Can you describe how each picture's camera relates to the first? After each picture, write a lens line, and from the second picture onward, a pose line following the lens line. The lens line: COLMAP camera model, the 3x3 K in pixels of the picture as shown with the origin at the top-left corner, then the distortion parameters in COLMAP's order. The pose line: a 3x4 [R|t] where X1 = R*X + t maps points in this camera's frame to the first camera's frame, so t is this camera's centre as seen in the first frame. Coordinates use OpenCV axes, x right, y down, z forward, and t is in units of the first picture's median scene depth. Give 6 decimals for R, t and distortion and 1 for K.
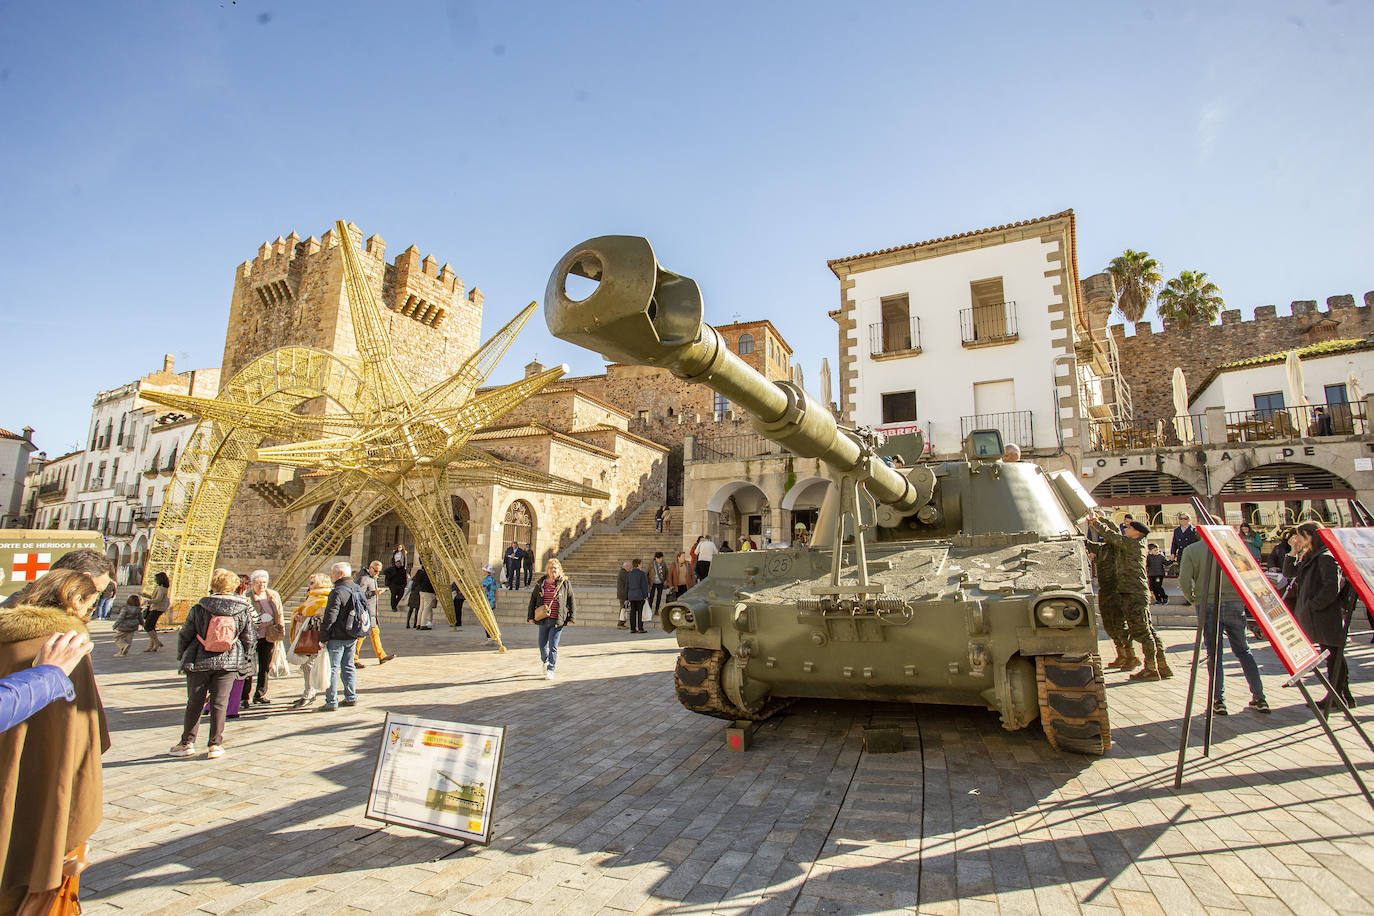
lens RADIAL K [[672.0, 0, 682.8], [0, 672.0, 454.6], [0, 0, 1]] dist [-0.067786, 0.030929]
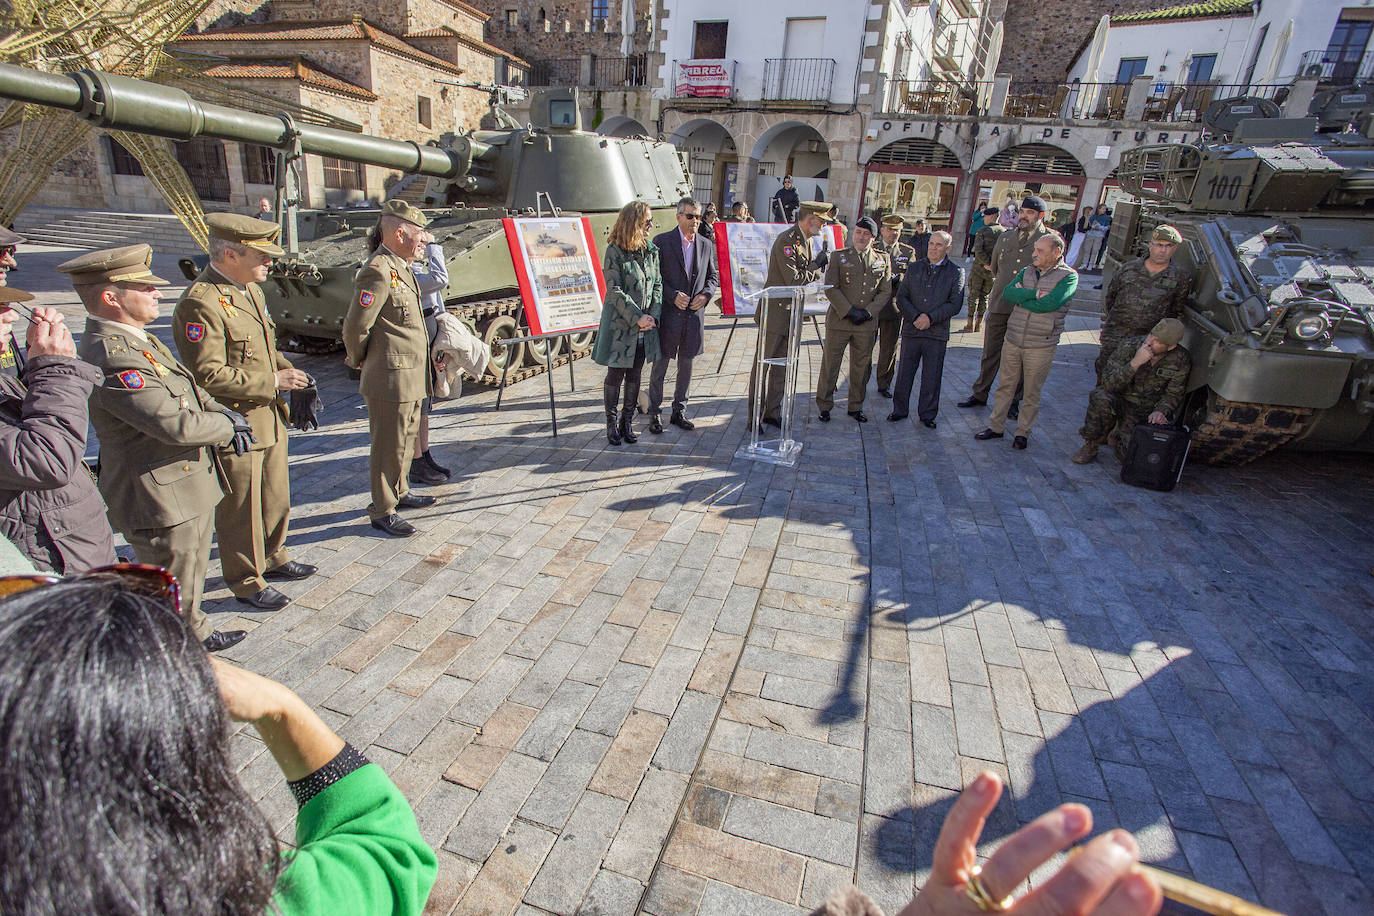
lens RADIAL K [[669.7, 0, 683.7], [0, 669.7, 457.3], [0, 0, 1]] dist [-0.057863, 0.022825]
pose [[0.993498, 0.017416, 0.112508, 0.248295], [-0.072410, 0.859252, 0.506402, -0.041270], [-0.087853, -0.511256, 0.854926, -0.082037]]
